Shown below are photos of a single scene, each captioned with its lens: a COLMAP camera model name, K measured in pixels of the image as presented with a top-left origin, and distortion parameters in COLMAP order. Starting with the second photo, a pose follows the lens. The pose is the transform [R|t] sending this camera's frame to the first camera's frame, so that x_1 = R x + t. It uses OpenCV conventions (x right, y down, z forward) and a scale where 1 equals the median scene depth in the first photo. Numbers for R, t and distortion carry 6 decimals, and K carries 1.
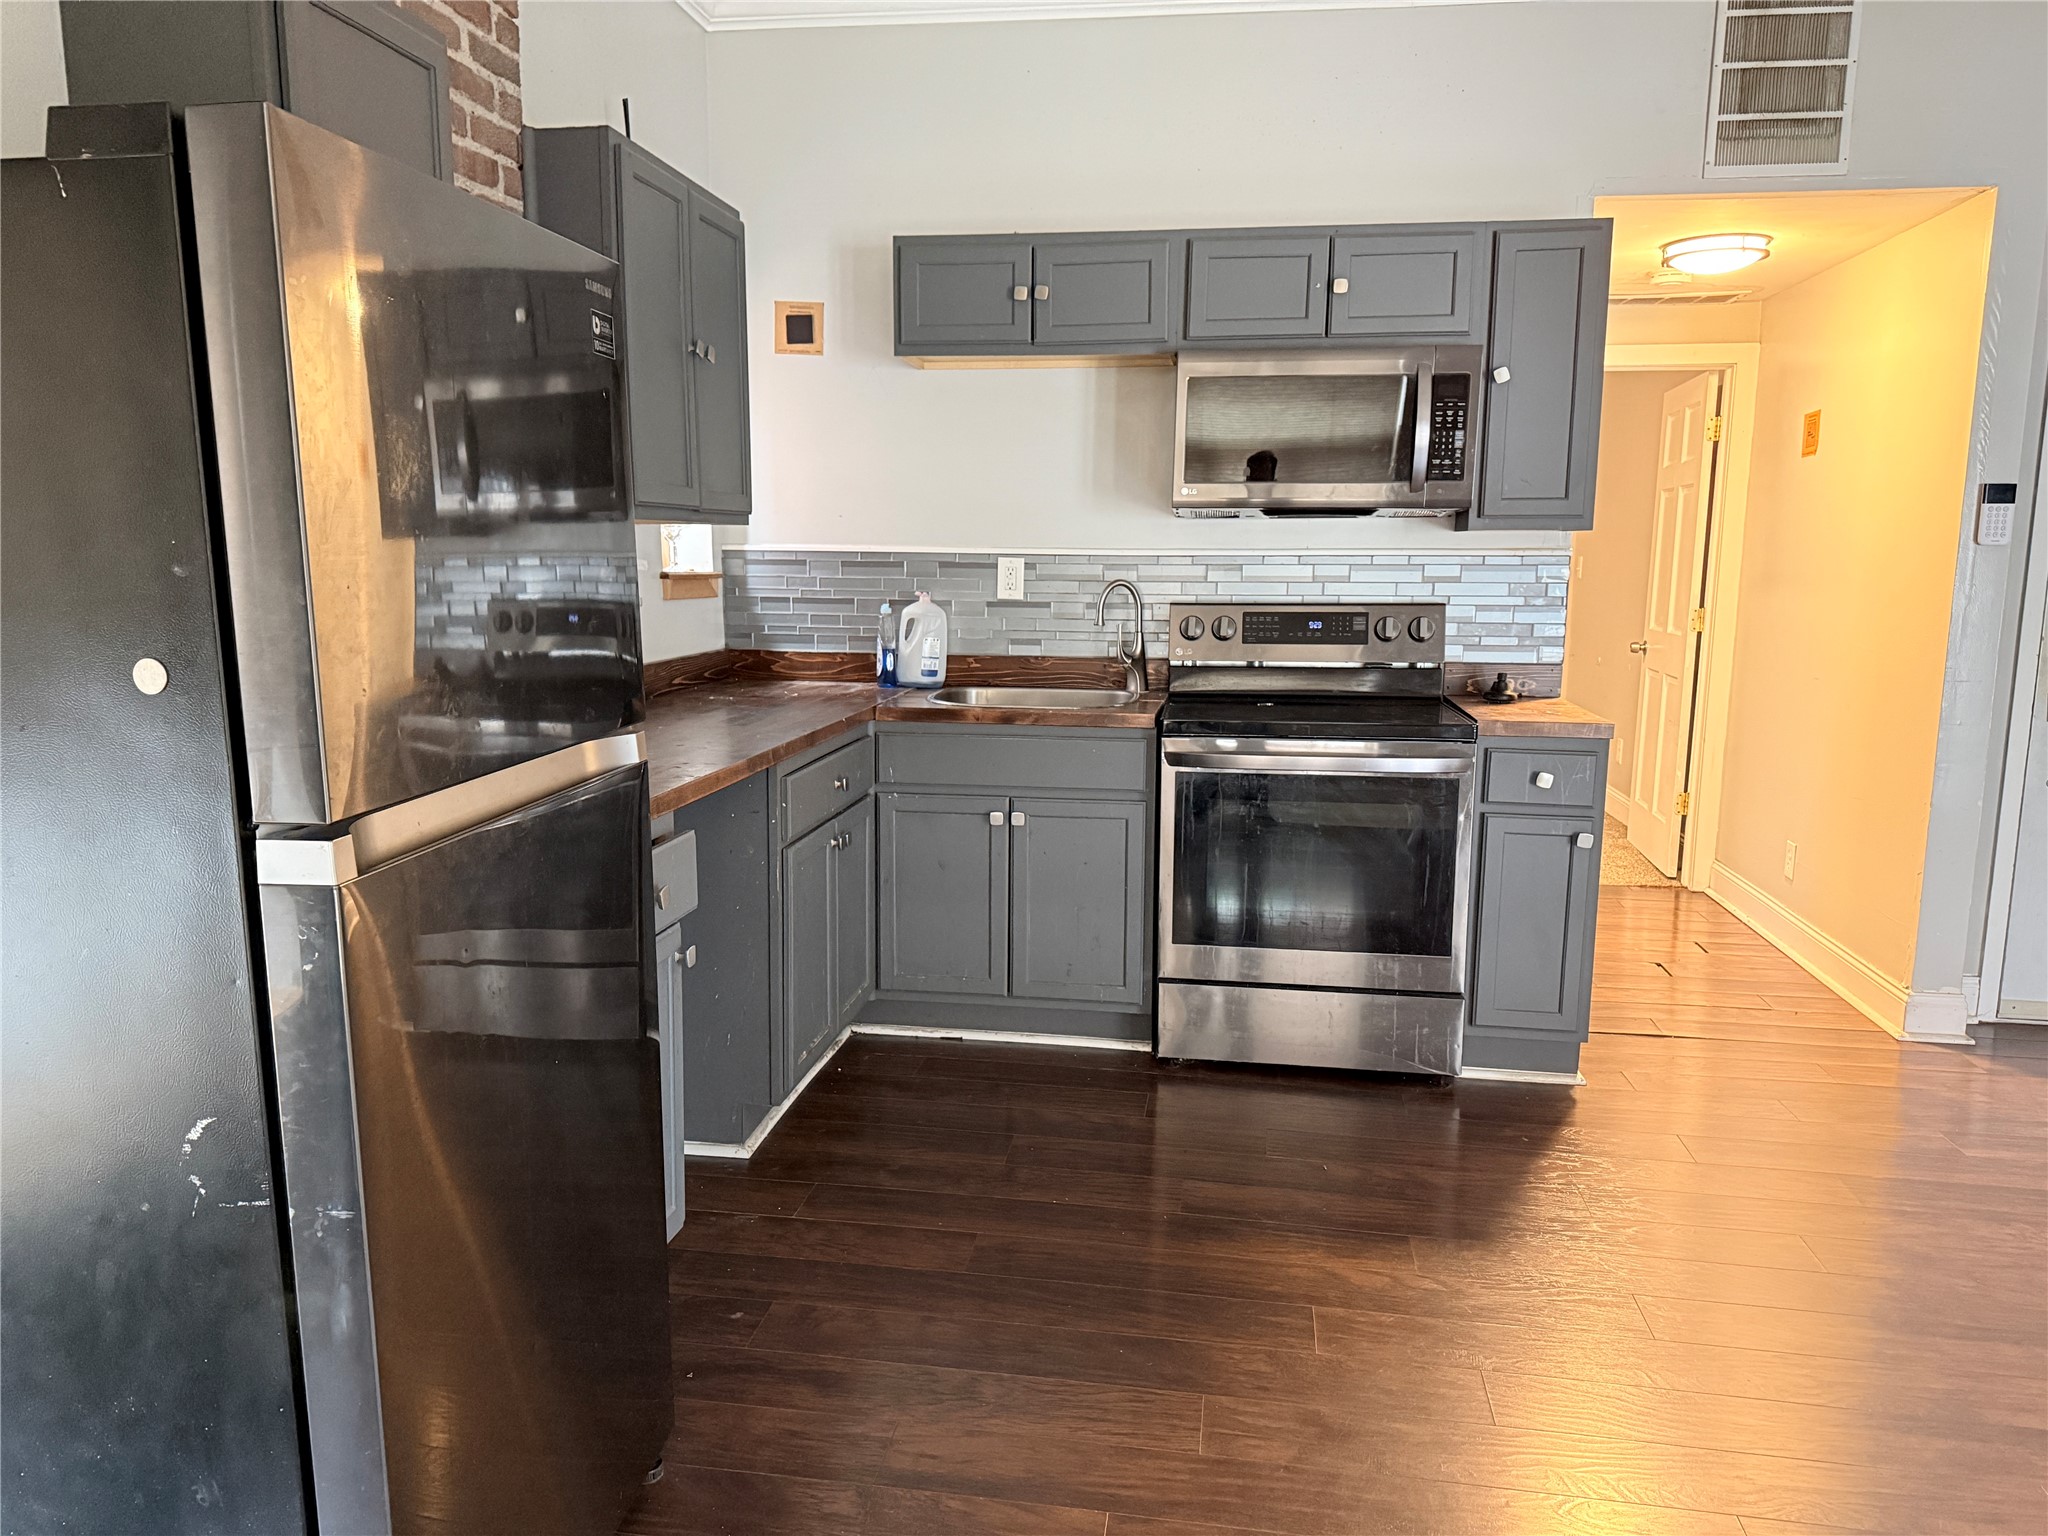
lens RADIAL K [[1428.7, 0, 1024.0], [0, 1428.7, 768.0], [0, 0, 1]] dist [0.095395, -0.127457]
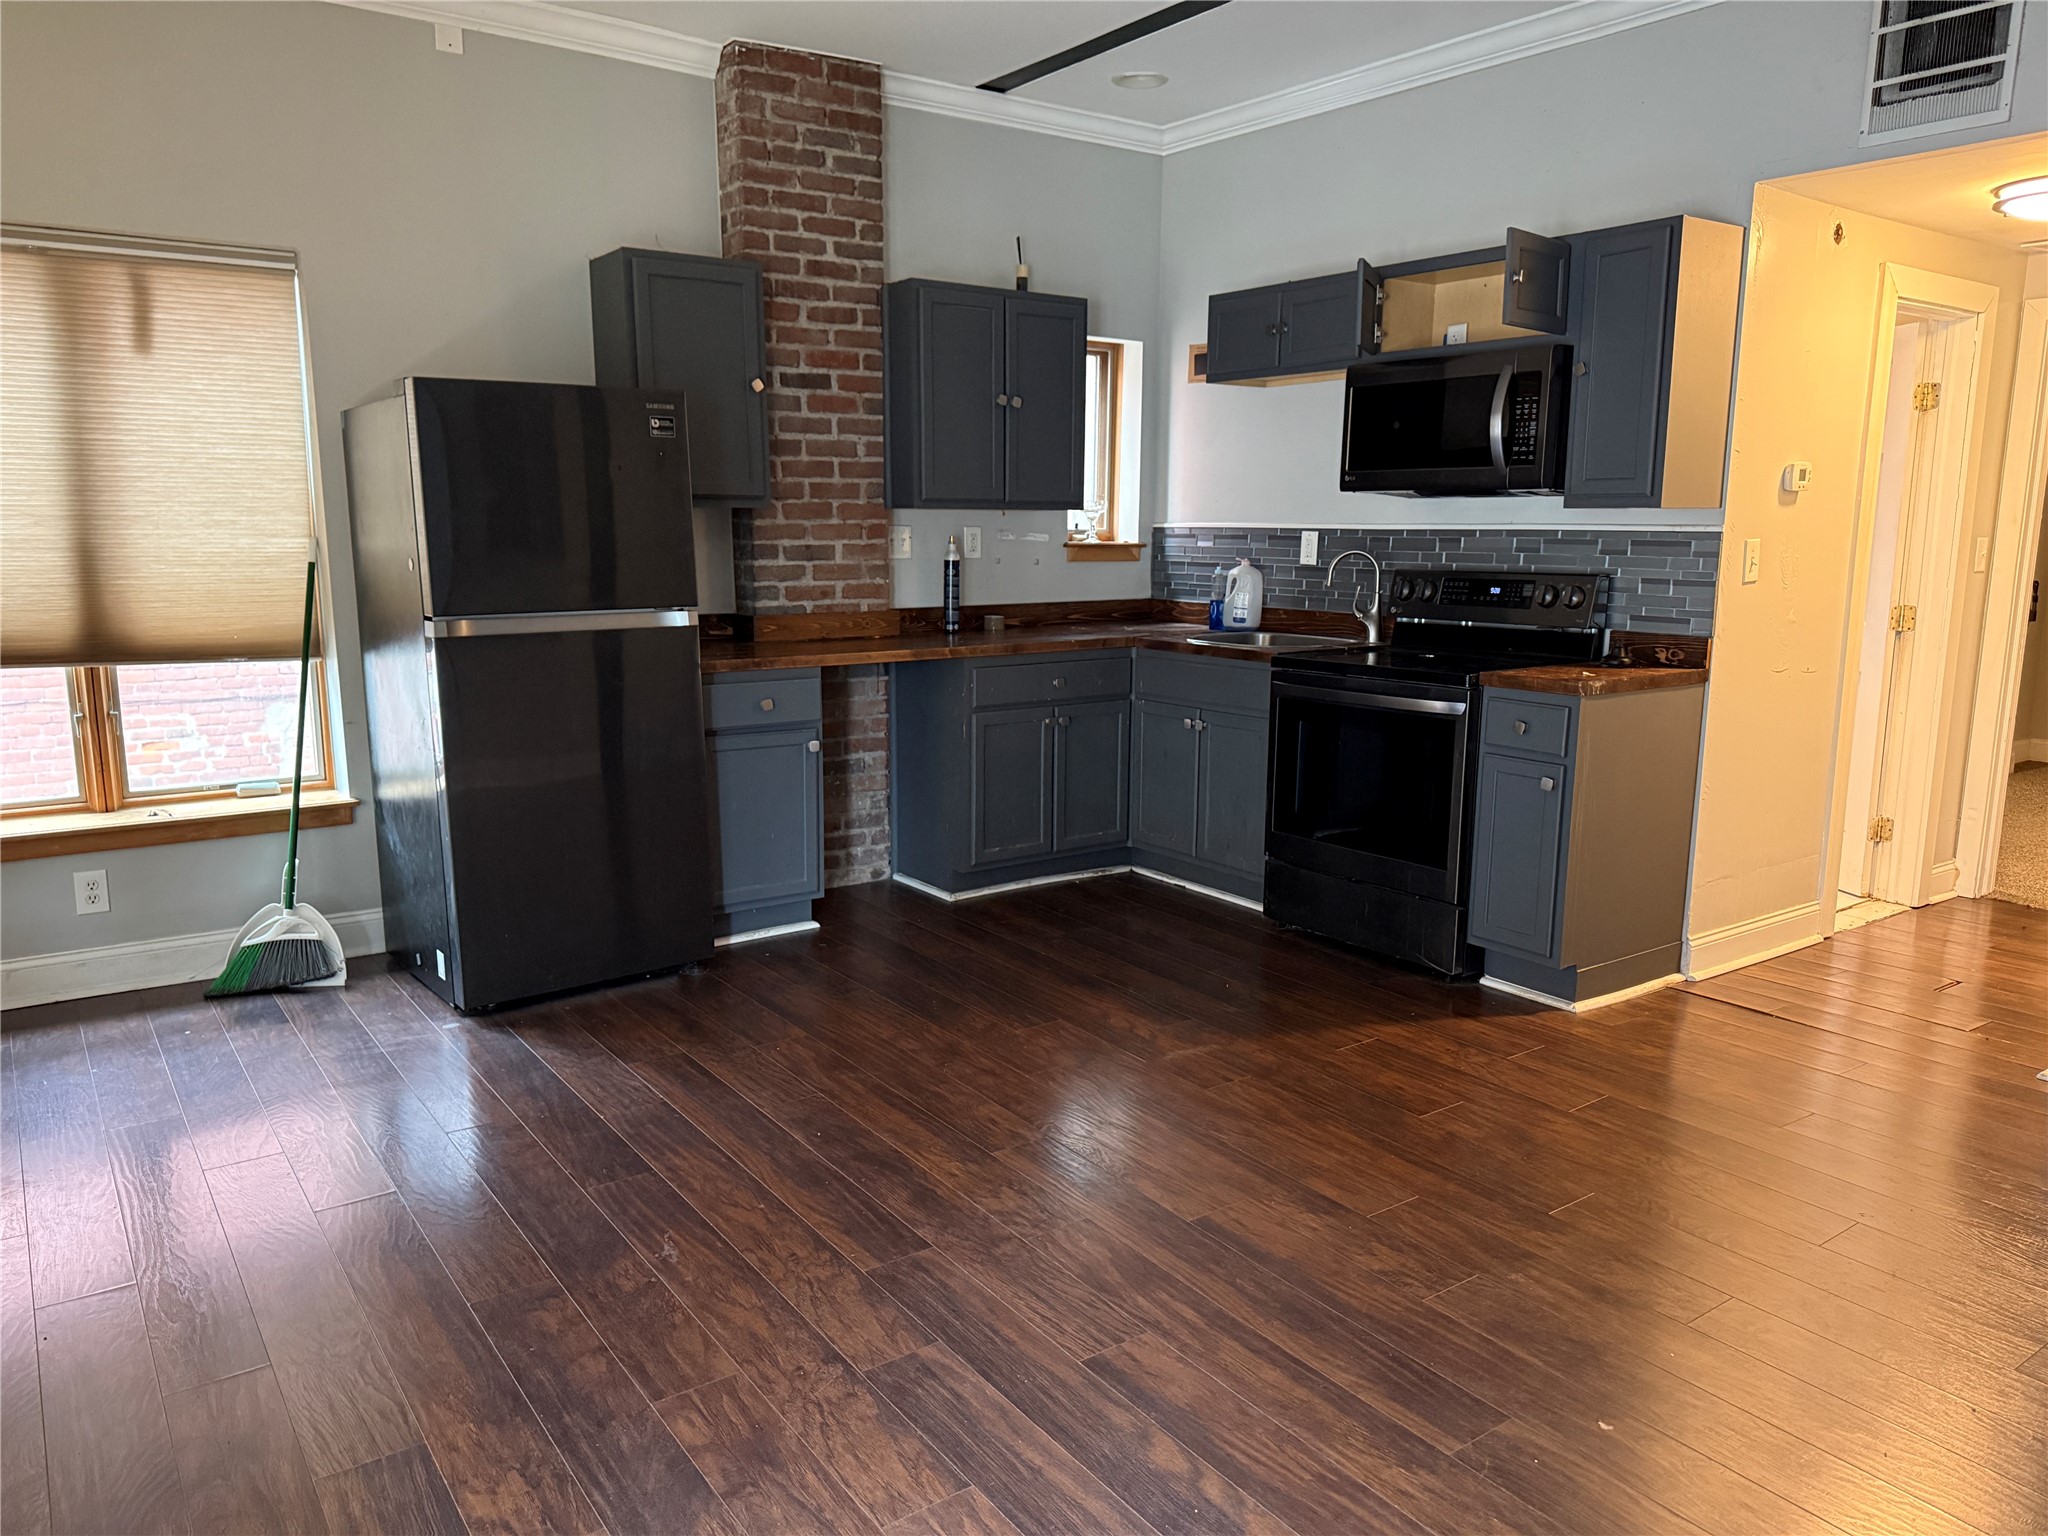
lens RADIAL K [[1421.6, 0, 1023.4], [0, 1421.6, 762.4], [0, 0, 1]] dist [0.173115, -0.380435]
pose [[0.712922, 0.116516, -0.691496, 0.832938], [-0.107978, 0.992579, 0.055924, 0.013493], [0.692880, 0.034797, 0.720213, -0.093398]]
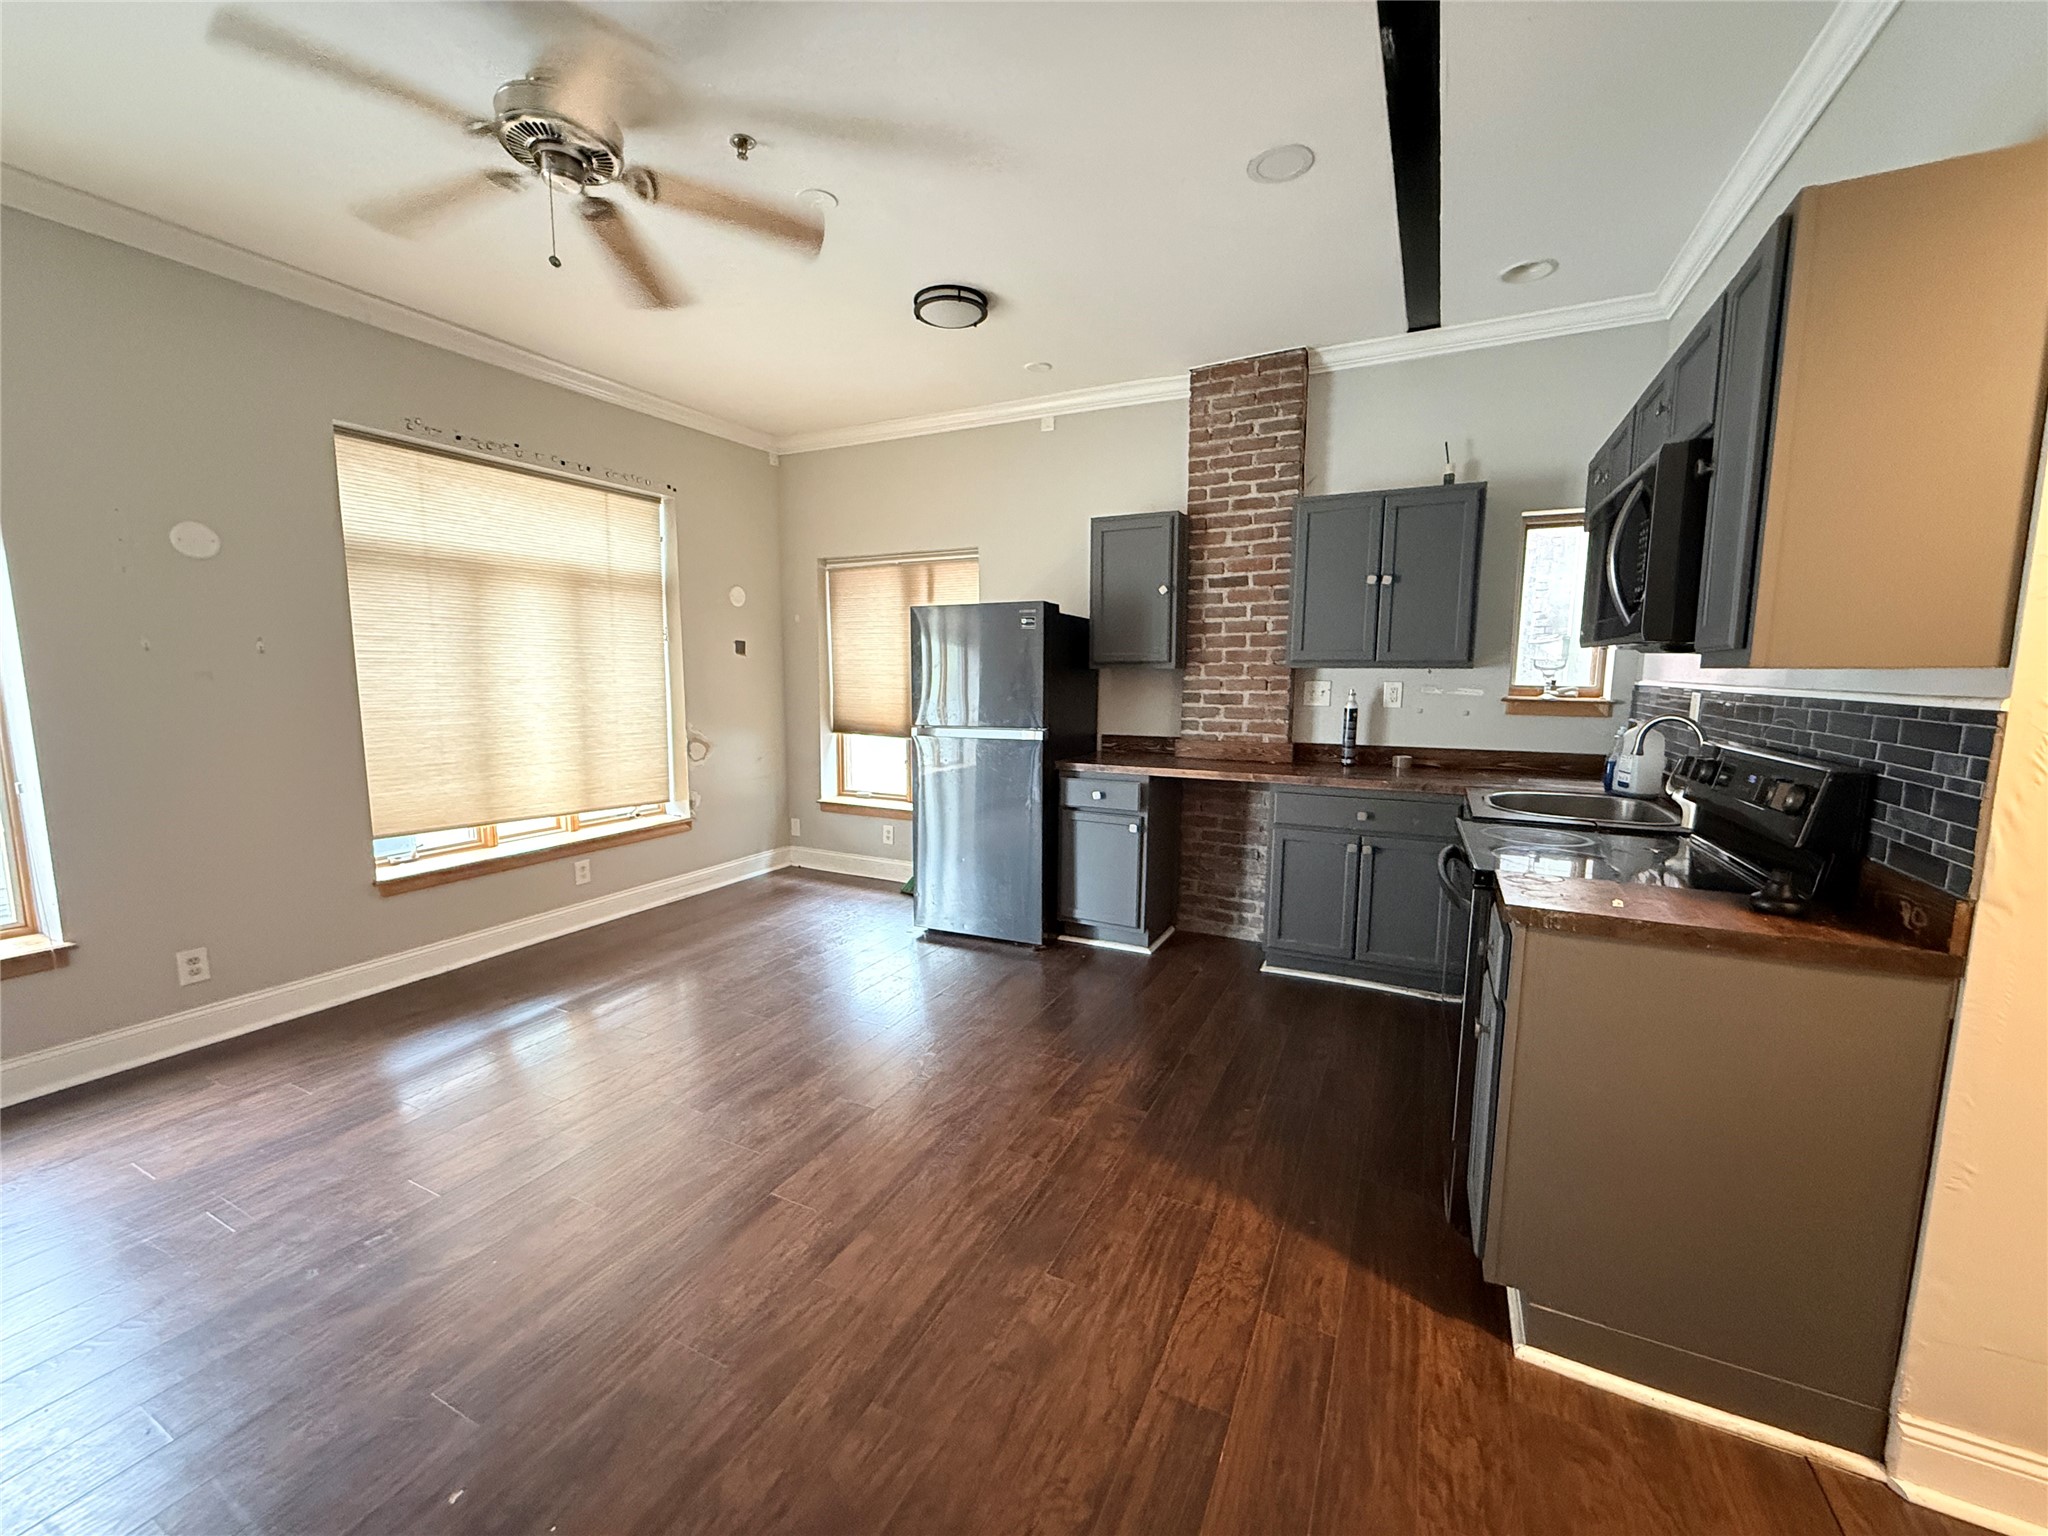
lens RADIAL K [[817.2, 0, 1030.6], [0, 817.2, 762.0], [0, 0, 1]] dist [0.002281, 0.000004]
pose [[-0.287862, 0.101406, -0.952288, 0.868044], [-0.152207, 0.976894, 0.150036, -0.131300], [0.945499, 0.188135, -0.265776, 0.812027]]
